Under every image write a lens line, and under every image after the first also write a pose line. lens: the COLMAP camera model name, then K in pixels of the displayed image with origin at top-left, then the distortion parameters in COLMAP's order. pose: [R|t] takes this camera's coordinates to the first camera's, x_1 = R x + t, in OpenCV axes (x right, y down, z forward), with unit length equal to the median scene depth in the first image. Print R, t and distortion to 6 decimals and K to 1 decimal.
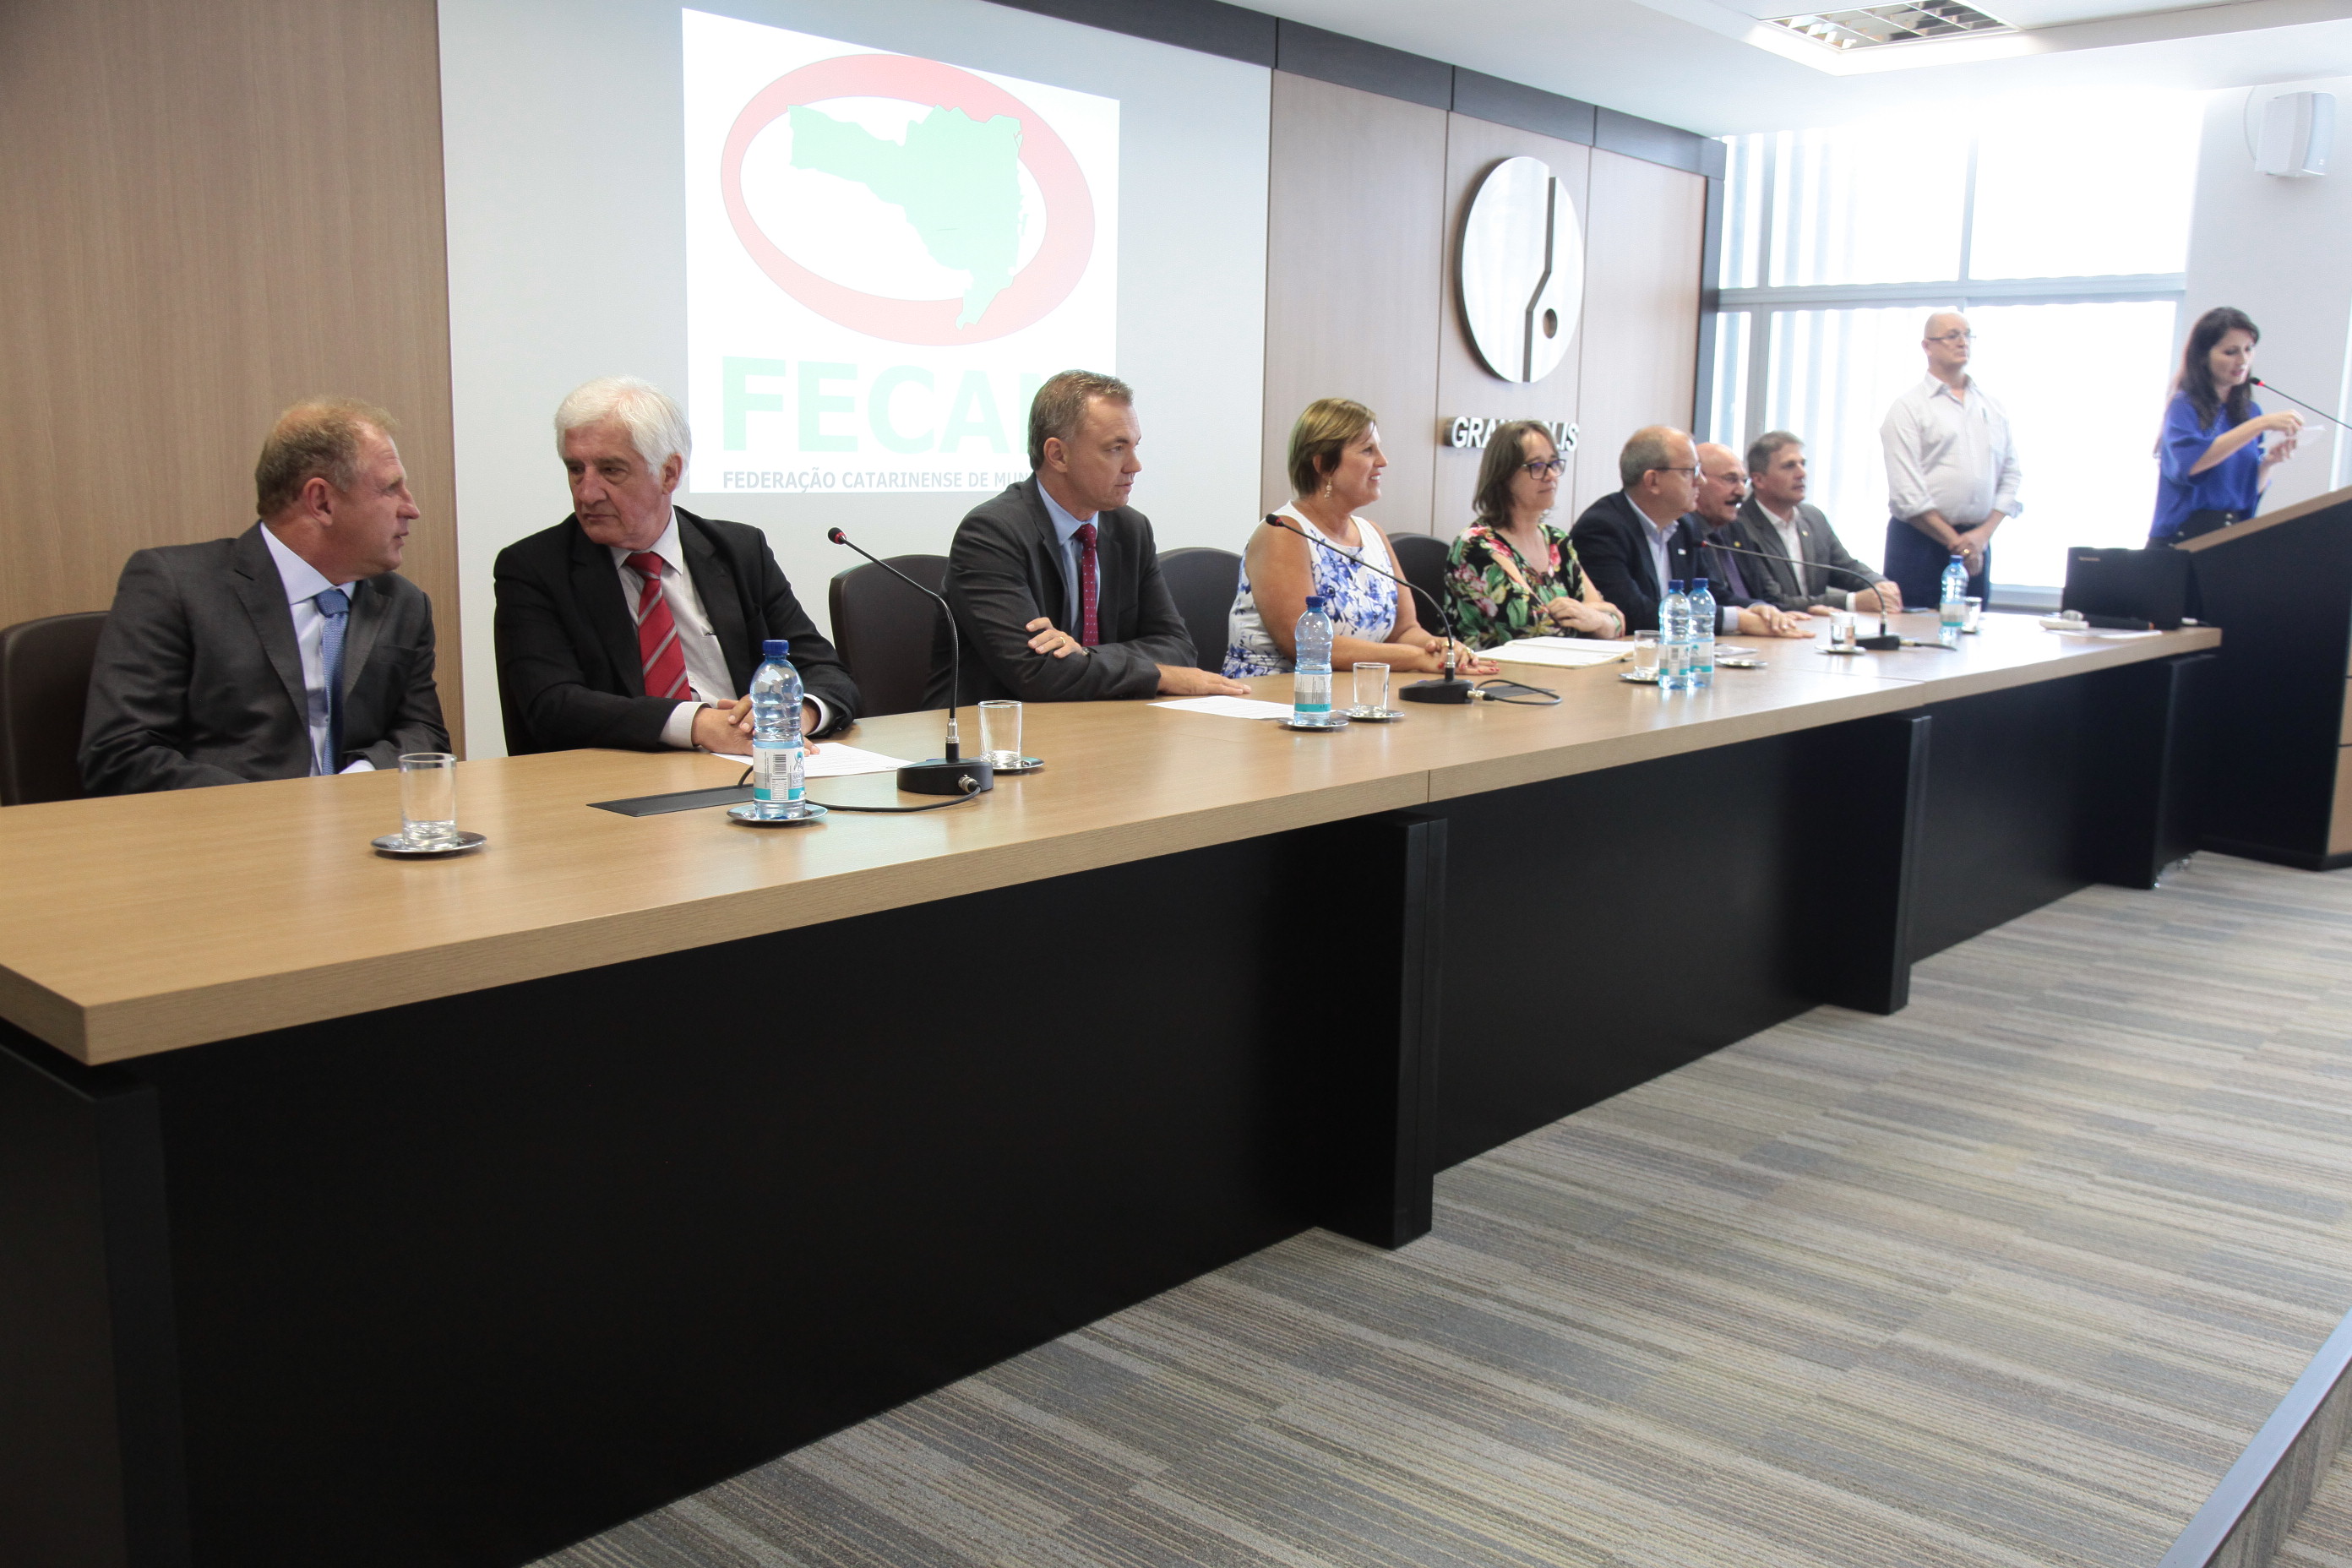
lens RADIAL K [[2000.4, 0, 1197.5], [0, 2000.4, 776.1], [0, 0, 1]] dist [-0.048607, 0.014693]
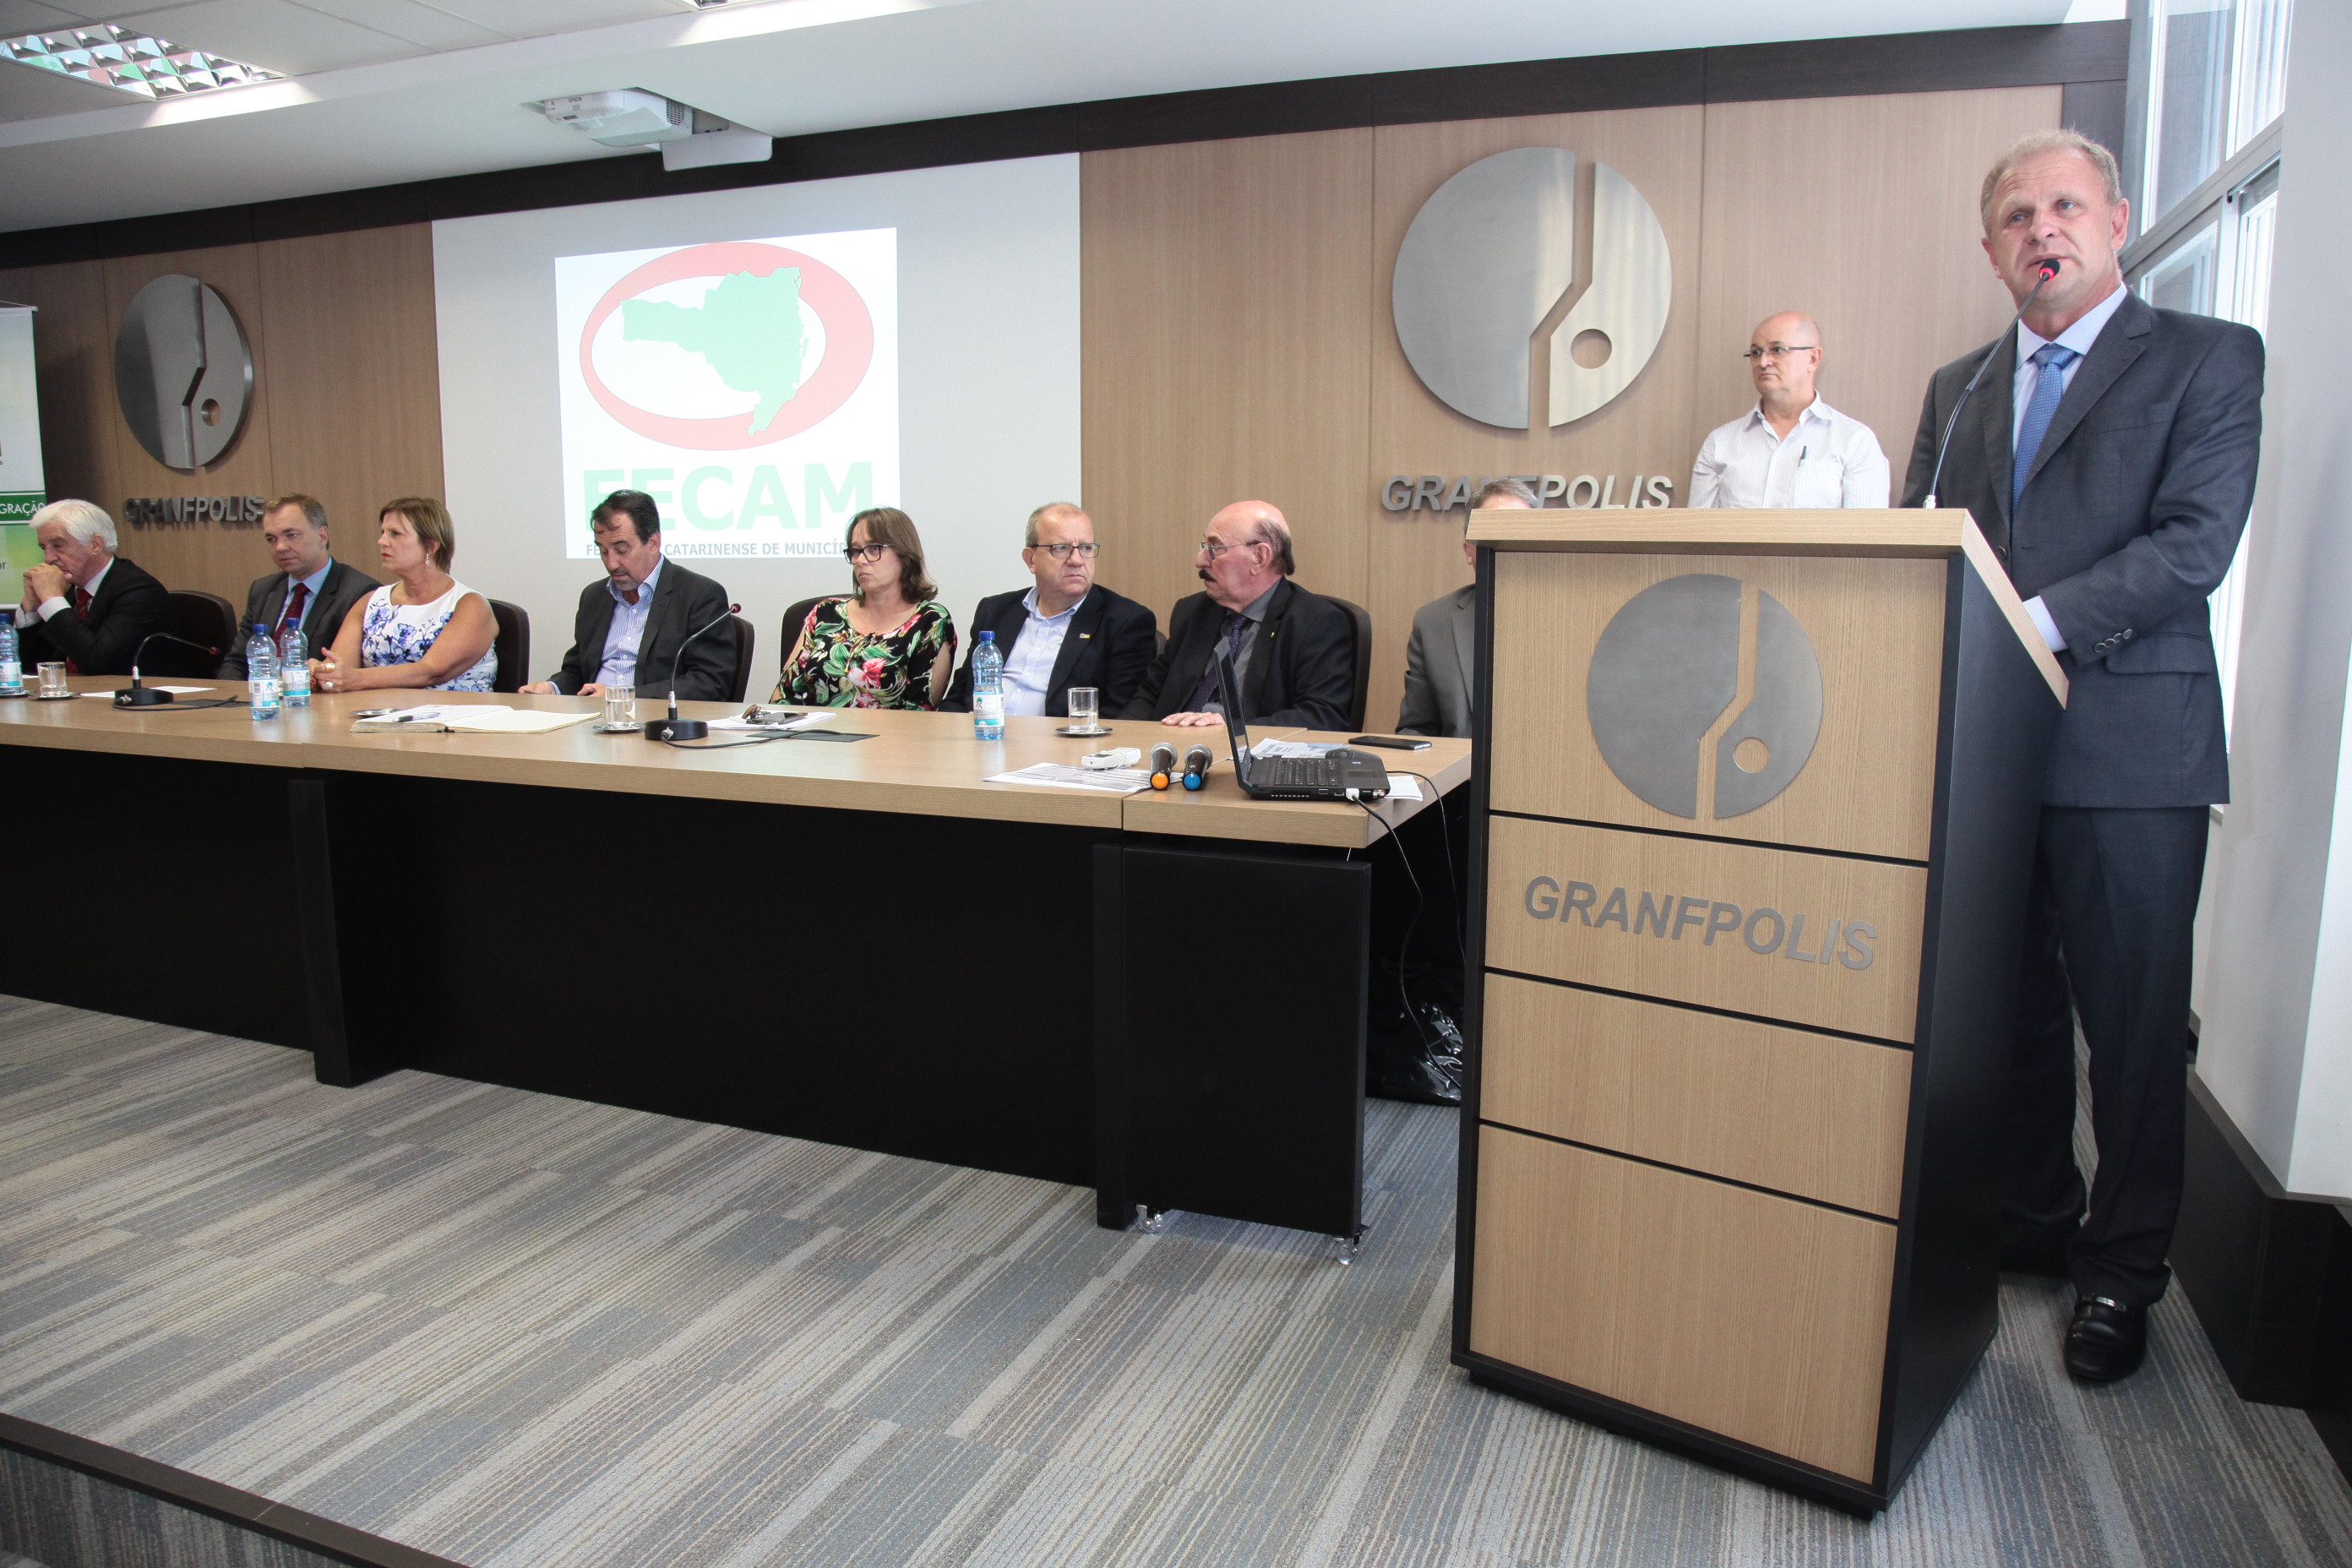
lens RADIAL K [[1601.7, 0, 1197.3], [0, 1601.7, 783.1], [0, 0, 1]] dist [-0.117433, 0.062983]
pose [[0.357304, 0.125709, -0.925490, 1.090006], [-0.145789, 0.986261, 0.077679, -0.135291], [0.922540, 0.107171, 0.370722, 1.008989]]
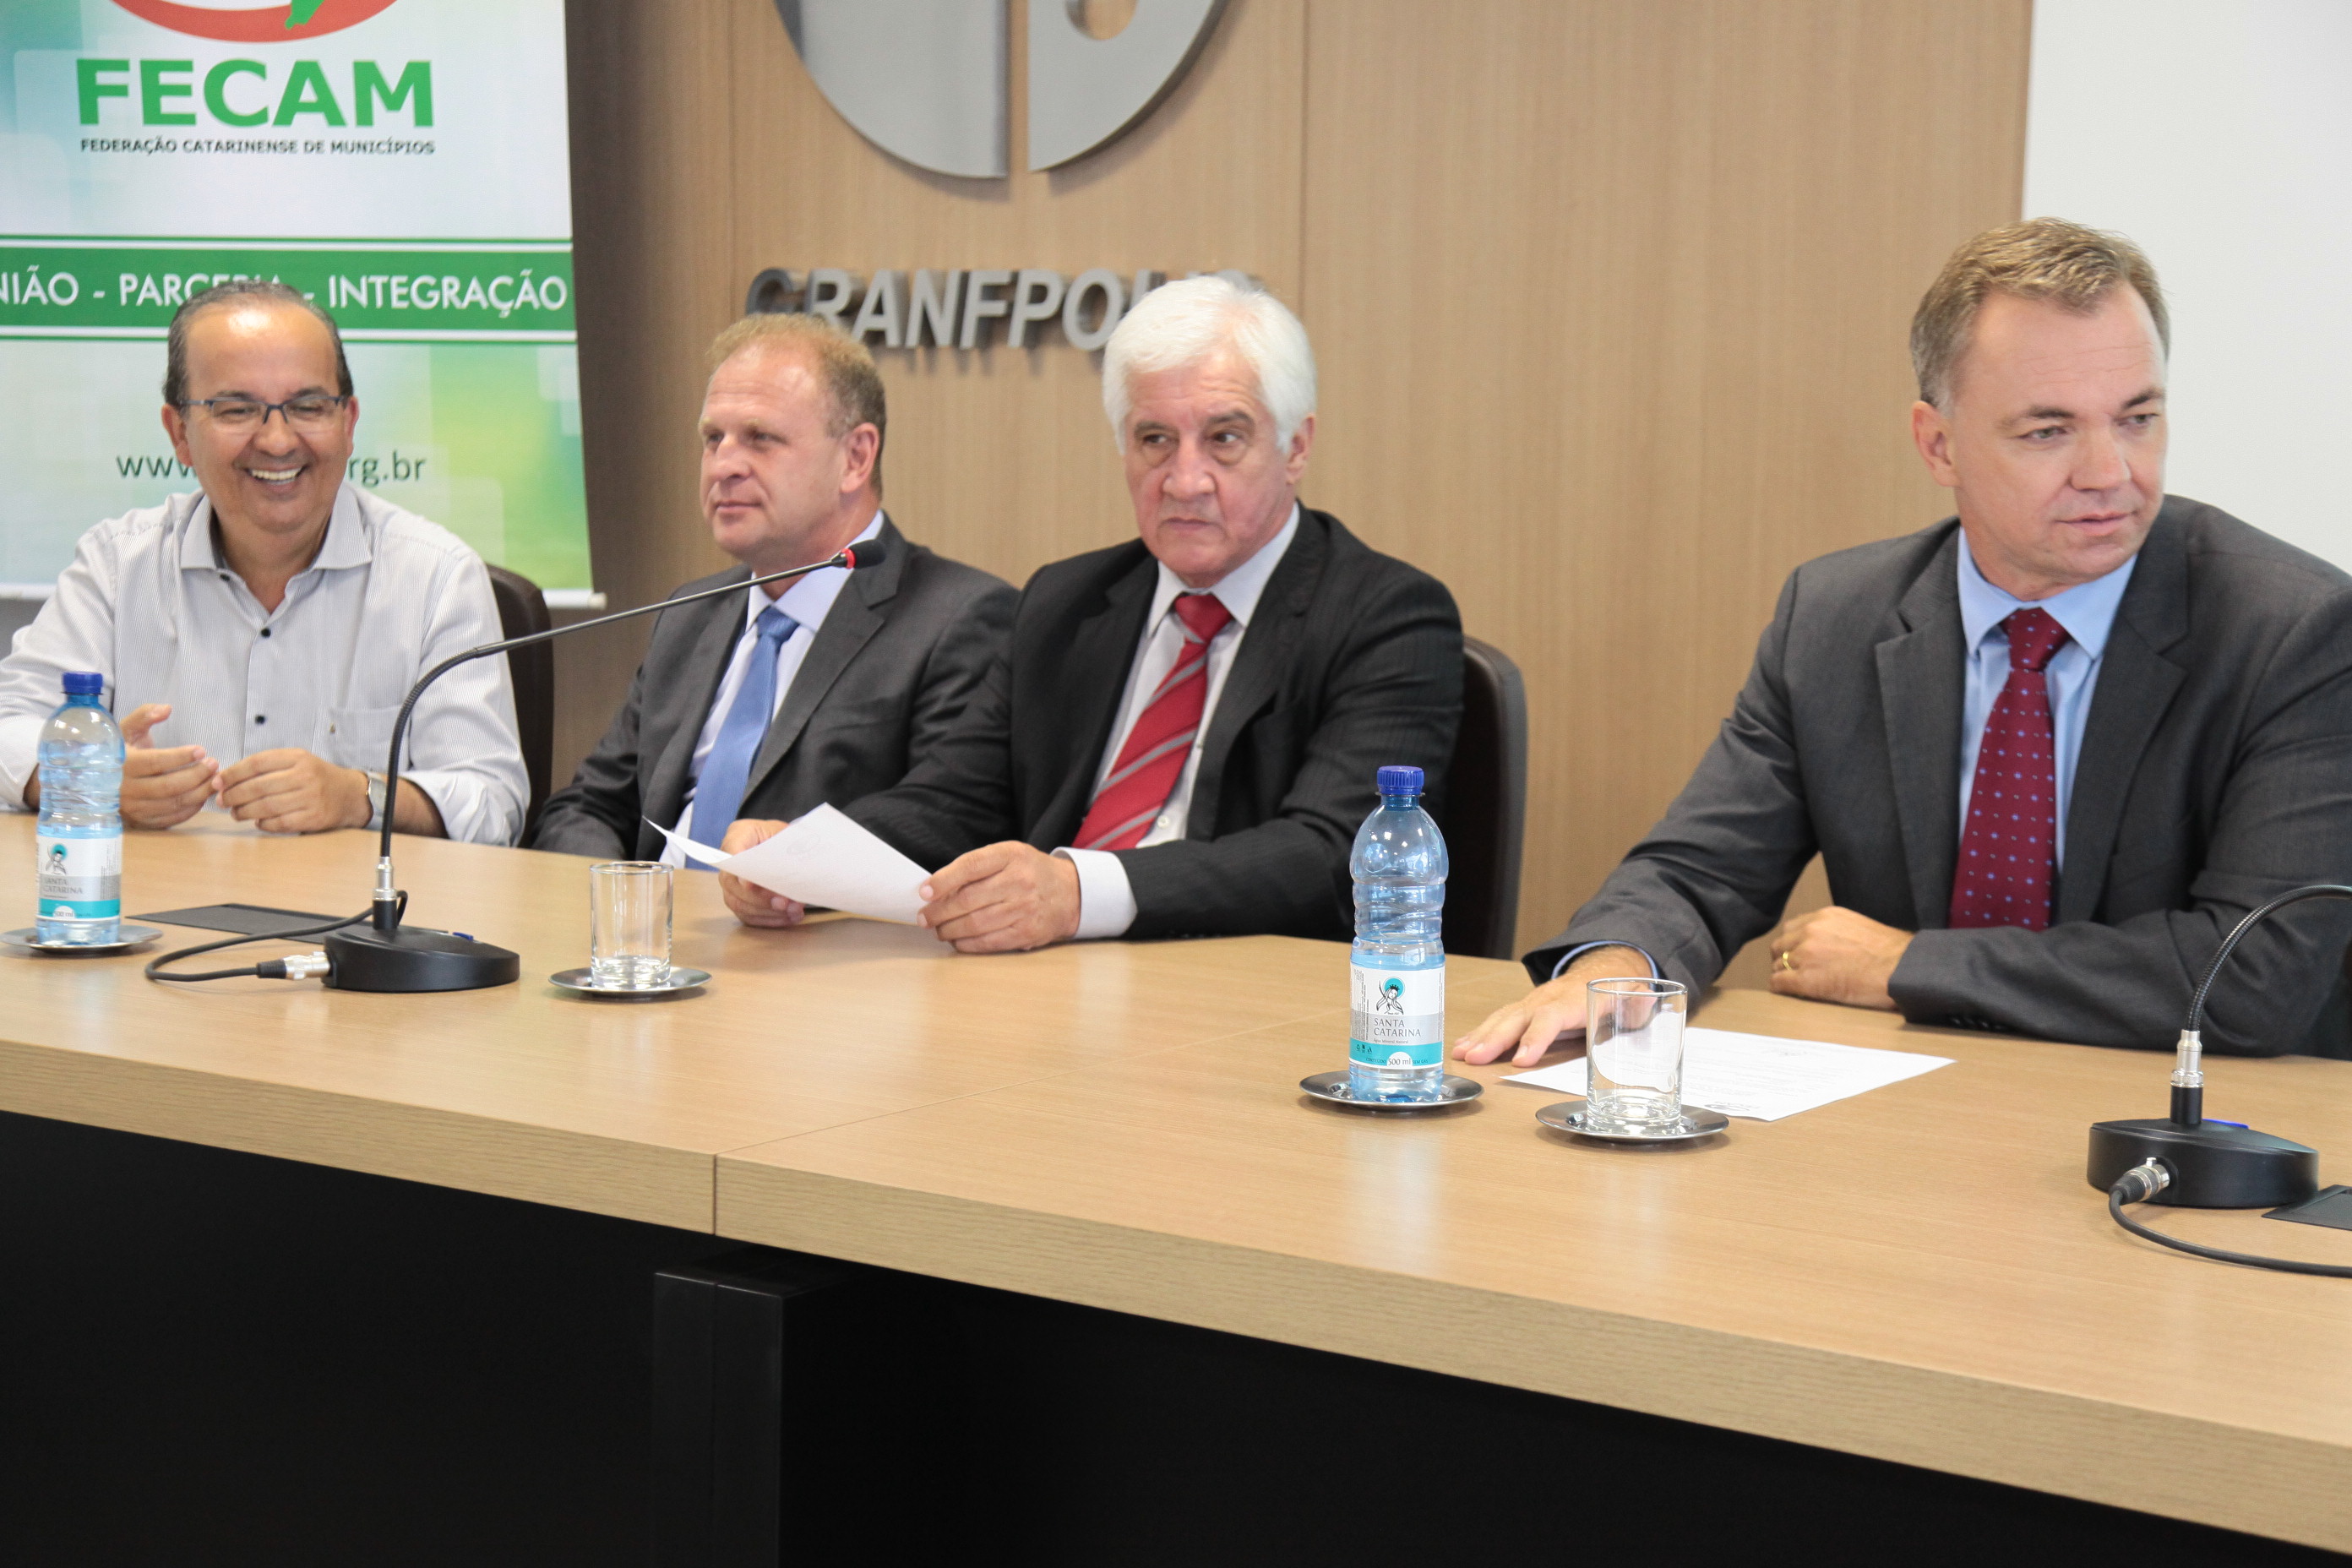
lens RADIAL K [[3974.9, 0, 1183.5], [0, 3974.9, 788.9], [0, 0, 1]] dist [0.097592, 0.000000]
pose [[0.150483, 0.087816, -0.984705, 0.578770], [-0.173036, 0.983011, 0.061221, -0.086537], [0.973352, 0.161176, 0.163122, 0.562775]]
